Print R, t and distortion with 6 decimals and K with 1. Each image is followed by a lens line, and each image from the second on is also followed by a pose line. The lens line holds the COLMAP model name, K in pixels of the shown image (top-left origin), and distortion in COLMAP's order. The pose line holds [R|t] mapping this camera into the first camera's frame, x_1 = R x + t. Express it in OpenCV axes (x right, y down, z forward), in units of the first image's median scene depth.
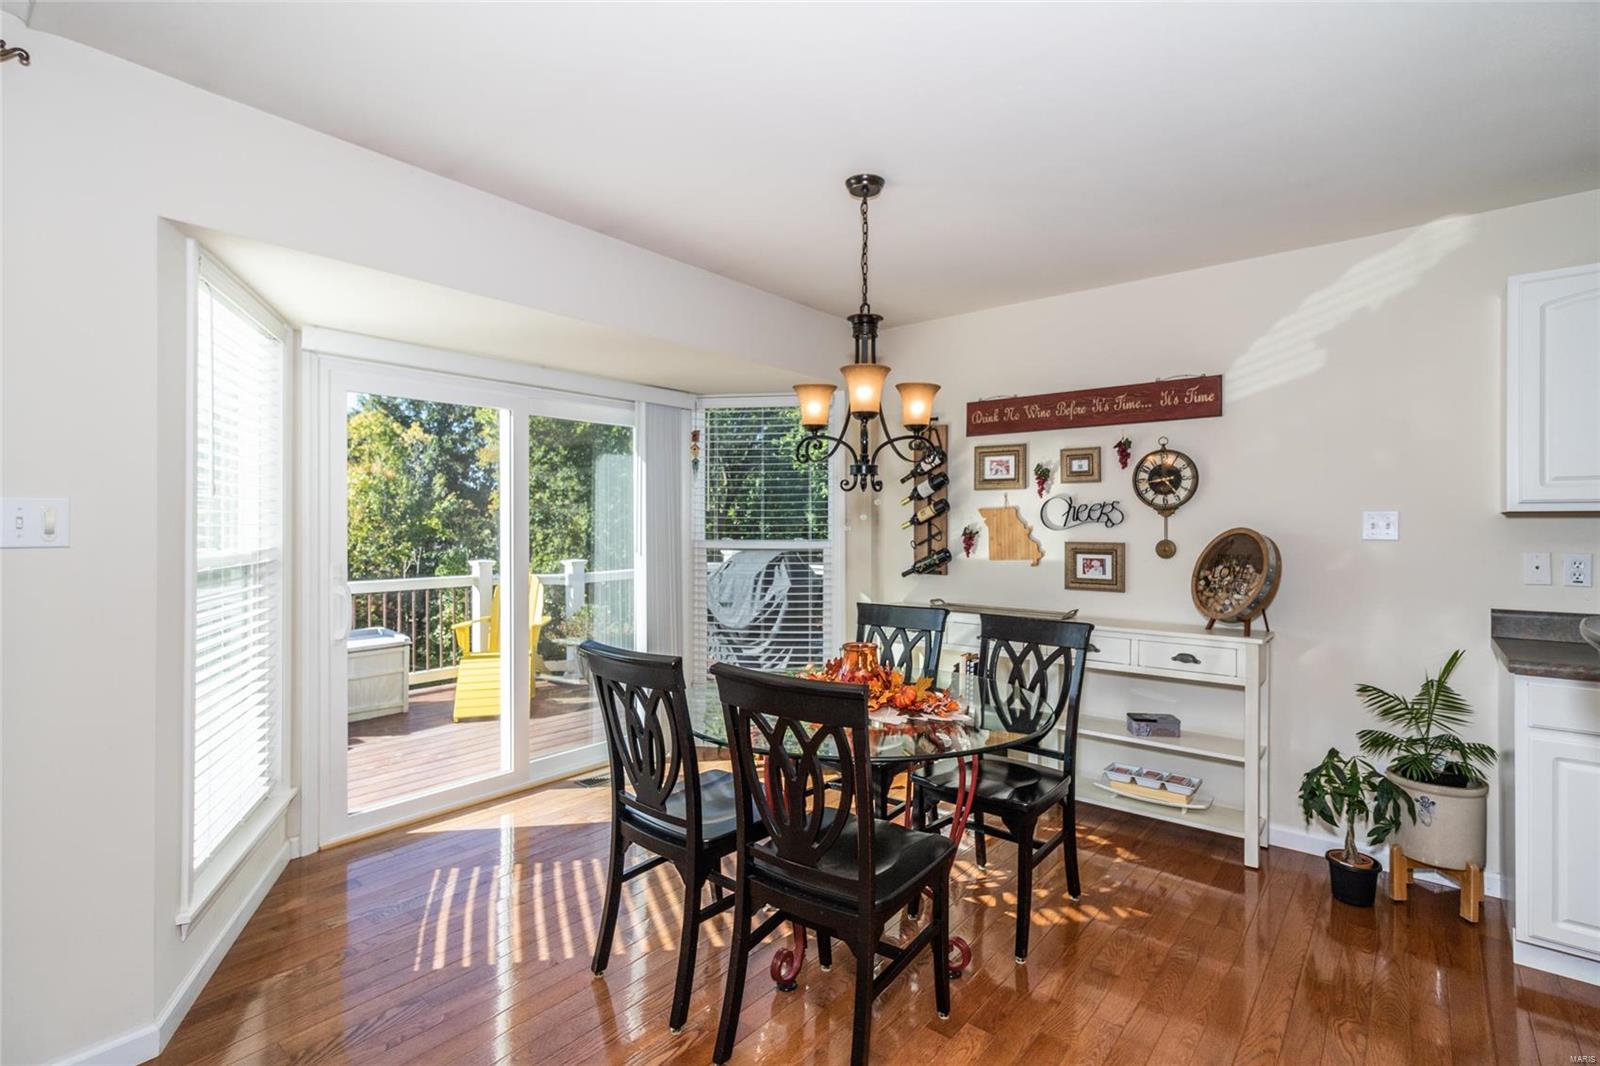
lens RADIAL K [[759.0, 0, 819.7], [0, 759.0, 519.2], [0, 0, 1]] dist [0.003179, 0.002822]
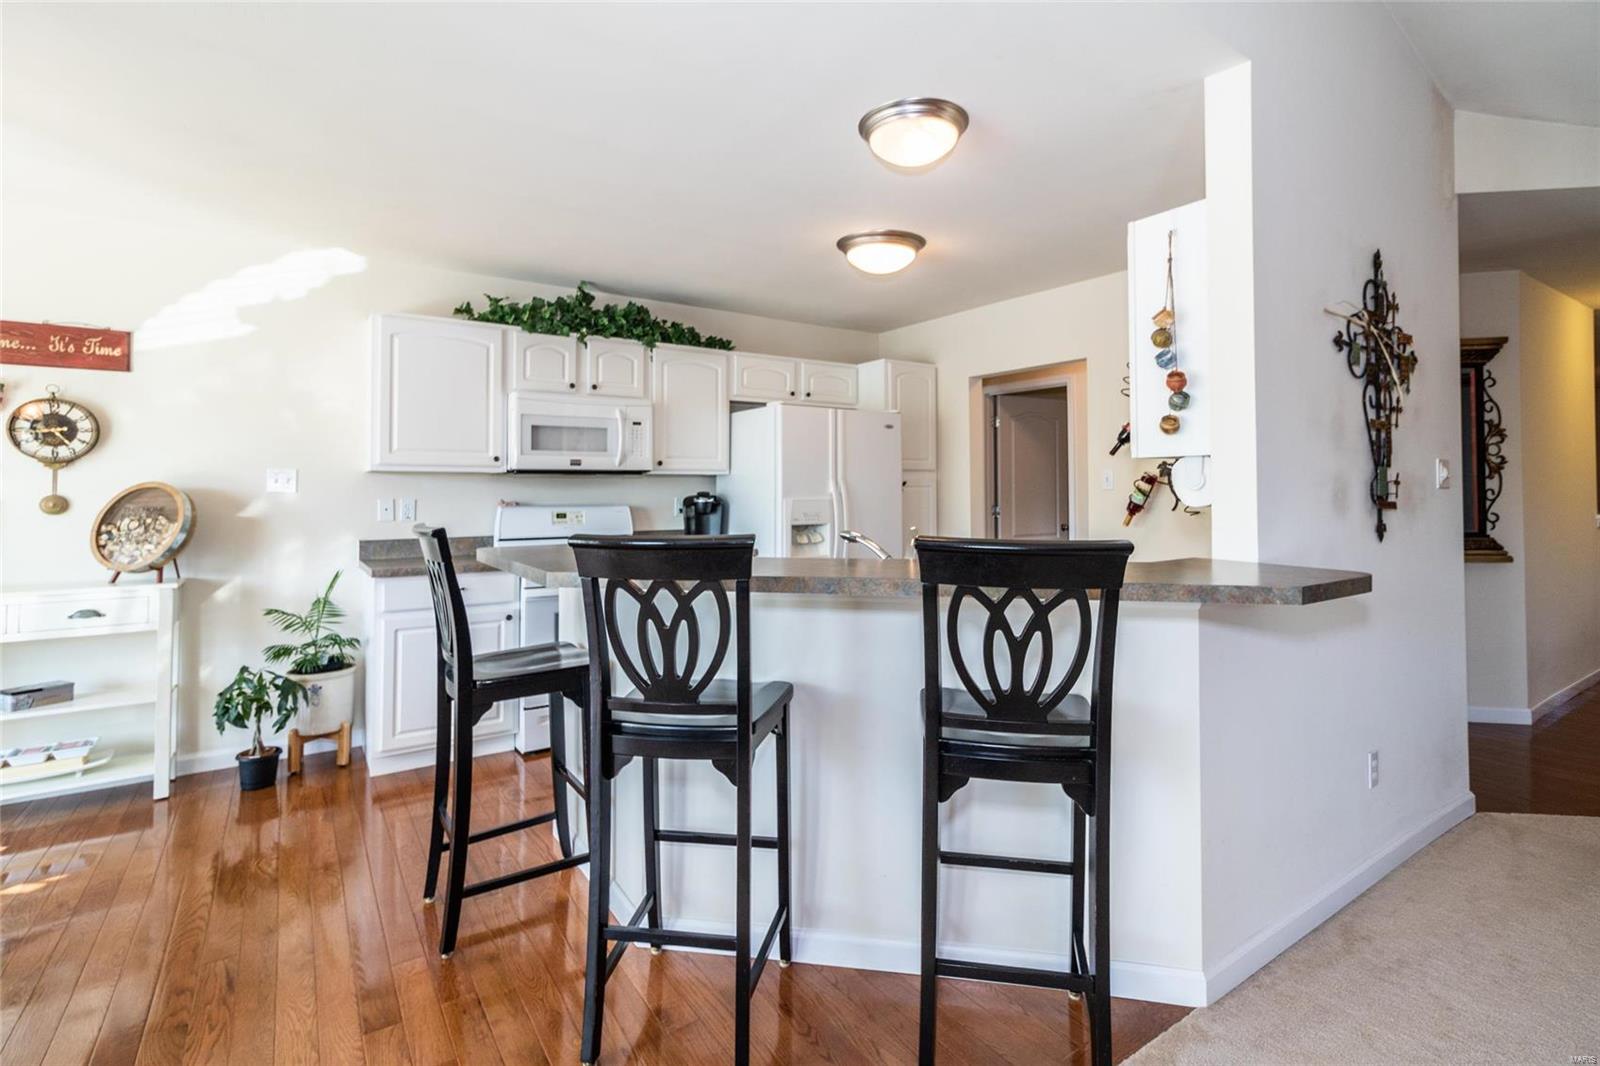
lens RADIAL K [[759.0, 0, 813.4], [0, 759.0, 479.3], [0, 0, 1]] dist [0.003179, 0.002822]
pose [[0.287131, 0.015355, 0.957768, -0.182500], [-0.002126, 0.999879, -0.015392, 0.021591], [-0.957889, 0.002383, 0.287129, -0.167424]]
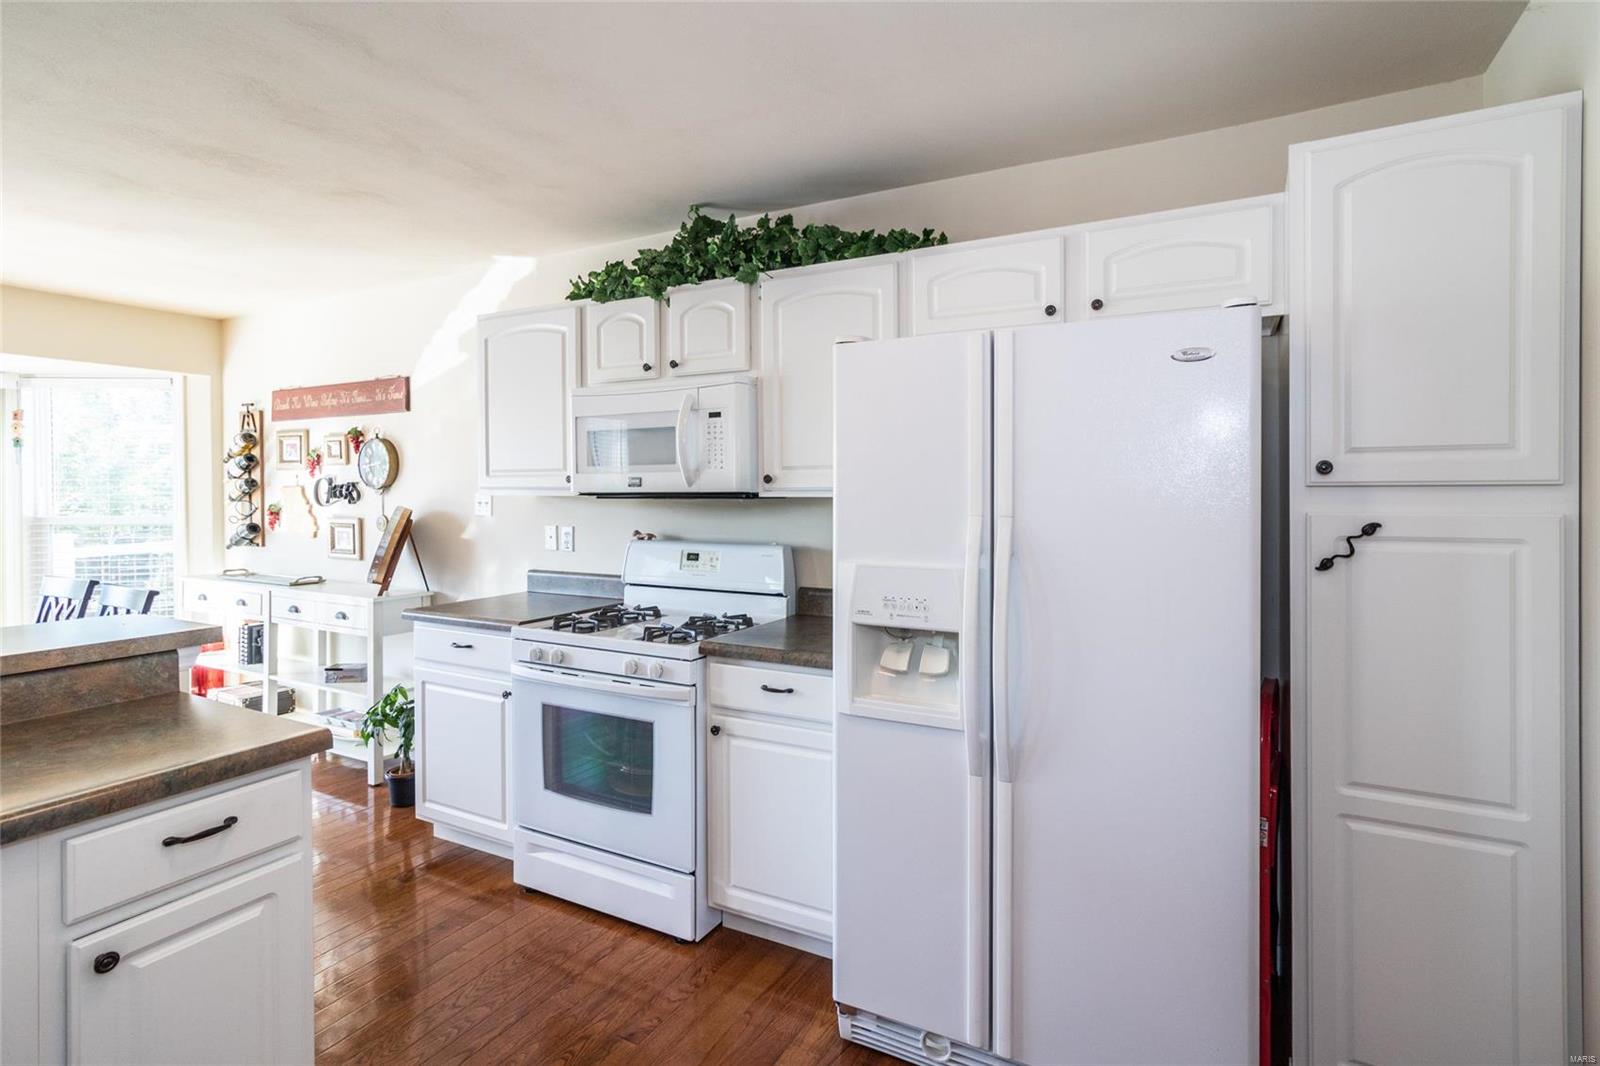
lens RADIAL K [[759.0, 0, 795.2], [0, 759.0, 498.3], [0, 0, 1]] dist [0.003179, 0.002822]
pose [[0.979739, 0.001091, 0.200276, 0.886899], [-0.003729, 0.999911, 0.012797, -0.017270], [-0.200244, -0.013284, 0.979656, -0.290386]]
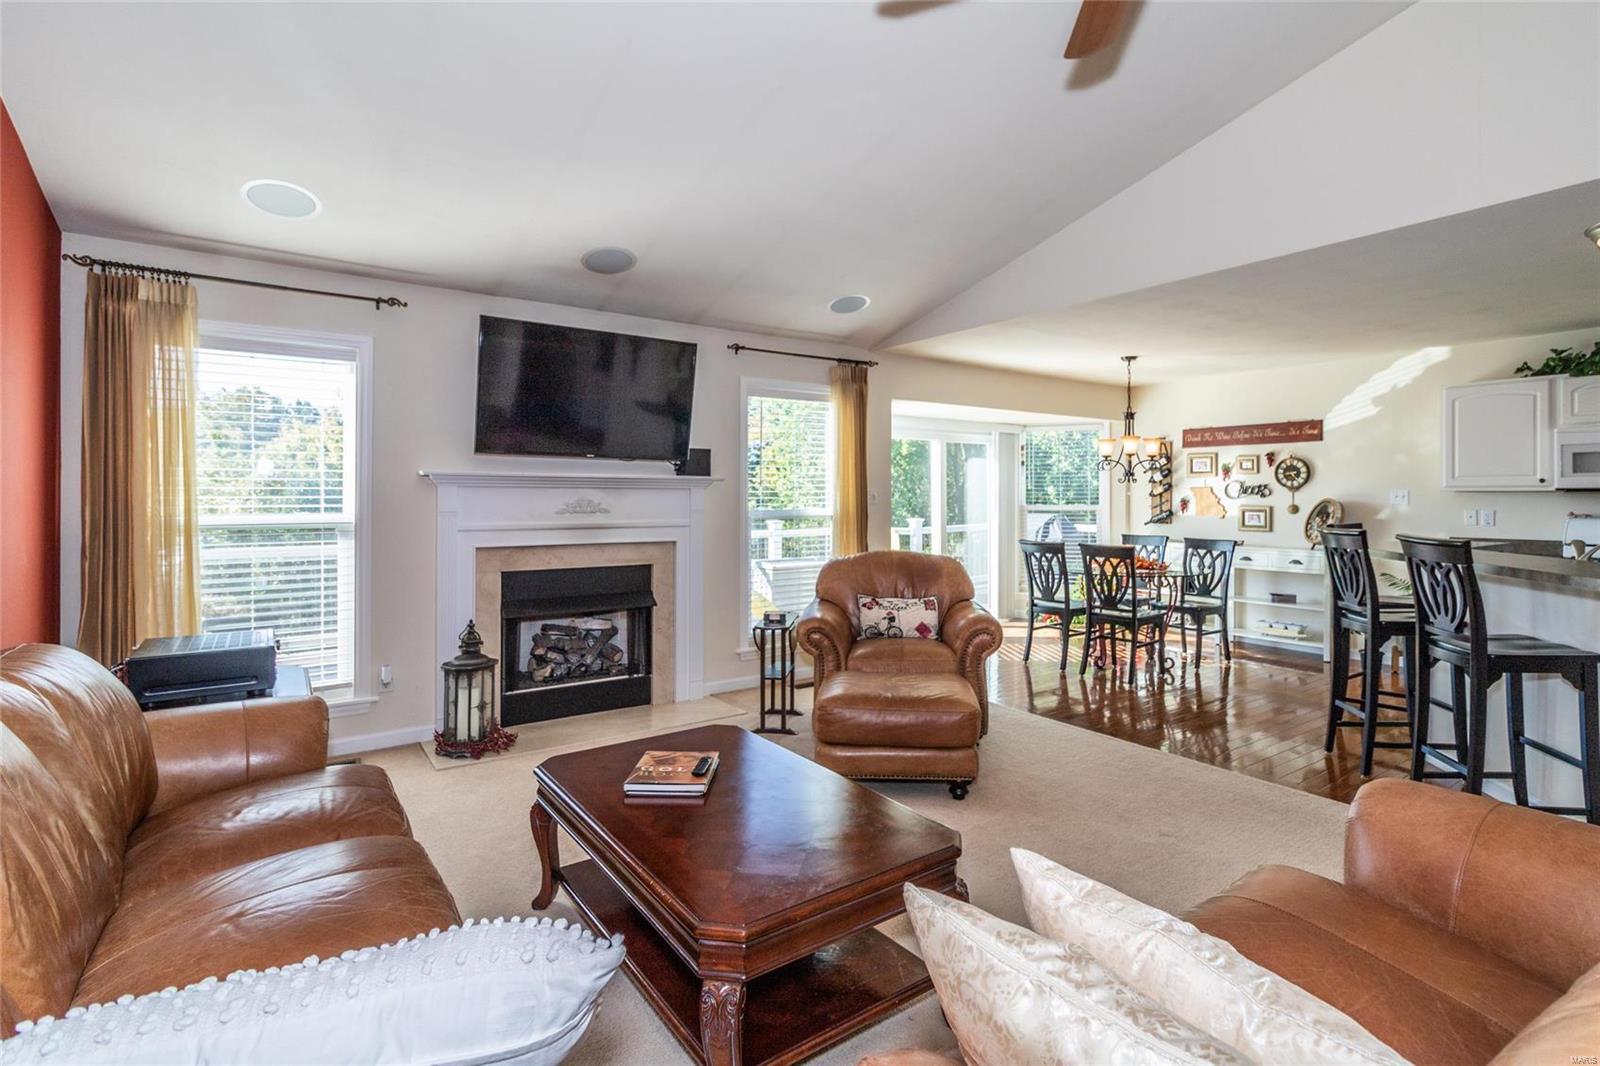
lens RADIAL K [[759.0, 0, 827.8], [0, 759.0, 493.7], [0, 0, 1]] dist [0.003179, 0.002822]
pose [[0.960080, -0.000589, -0.279725, -0.142576], [0.002019, 0.999986, 0.004823, -0.011774], [0.279719, -0.005195, 0.960068, -1.231603]]
